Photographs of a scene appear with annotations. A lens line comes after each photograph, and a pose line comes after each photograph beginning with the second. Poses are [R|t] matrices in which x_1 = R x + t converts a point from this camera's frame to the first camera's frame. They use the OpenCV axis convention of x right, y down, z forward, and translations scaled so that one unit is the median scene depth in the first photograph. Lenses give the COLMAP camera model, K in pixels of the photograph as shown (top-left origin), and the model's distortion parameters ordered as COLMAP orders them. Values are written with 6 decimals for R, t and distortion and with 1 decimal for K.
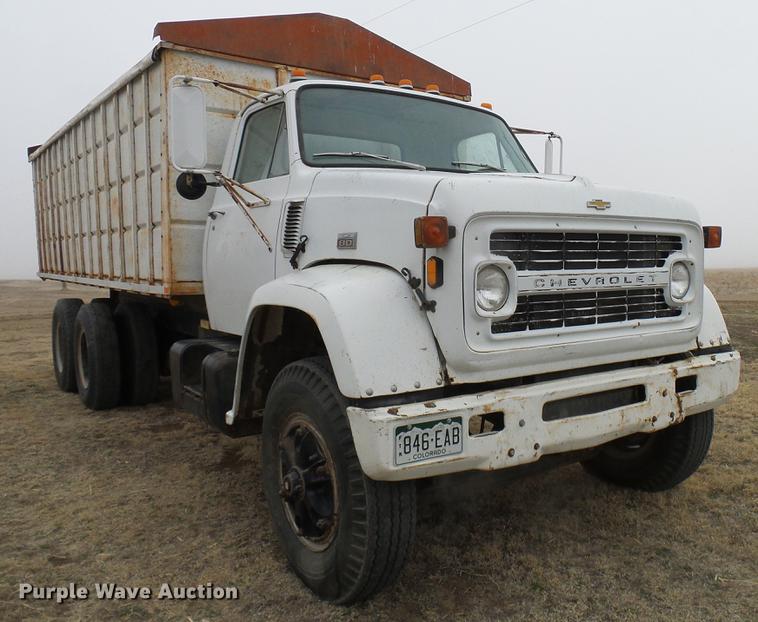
lens RADIAL K [[697.2, 0, 465.2], [0, 697.2, 333.5], [0, 0, 1]] dist [0.003778, -0.000051]
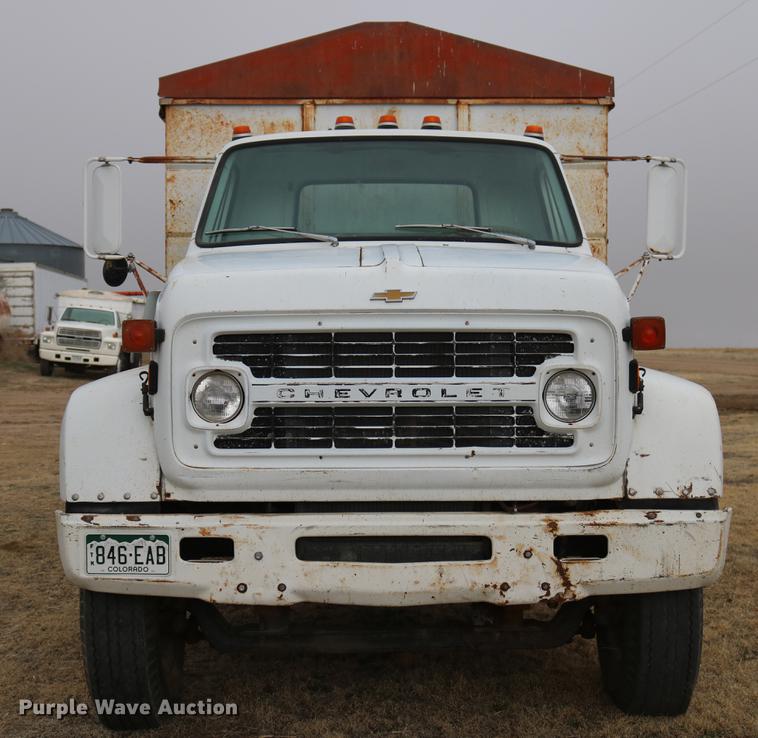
lens RADIAL K [[1392.6, 0, 377.6], [0, 1392.6, 462.1], [0, 0, 1]] dist [-0.133565, 0.022286]
pose [[0.791165, 0.069225, -0.607672, 1.131404], [-0.068500, 0.997352, 0.024432, -0.035220], [0.607754, 0.022296, 0.793812, -0.246111]]
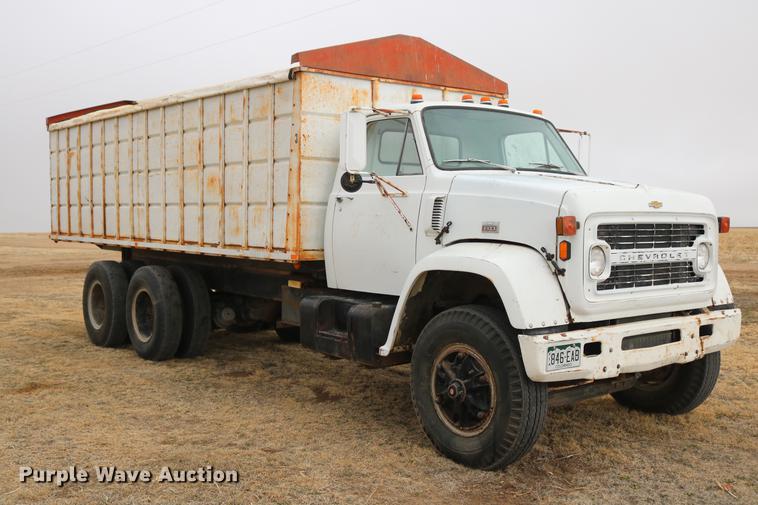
lens RADIAL K [[854.5, 0, 377.8], [0, 854.5, 292.4], [0, 0, 1]] dist [-0.059906, 0.003534]
pose [[0.999583, 0.011675, 0.026411, -0.437943], [-0.011276, 0.999821, -0.015215, 0.034028], [-0.026584, 0.014911, 0.999535, -0.768494]]
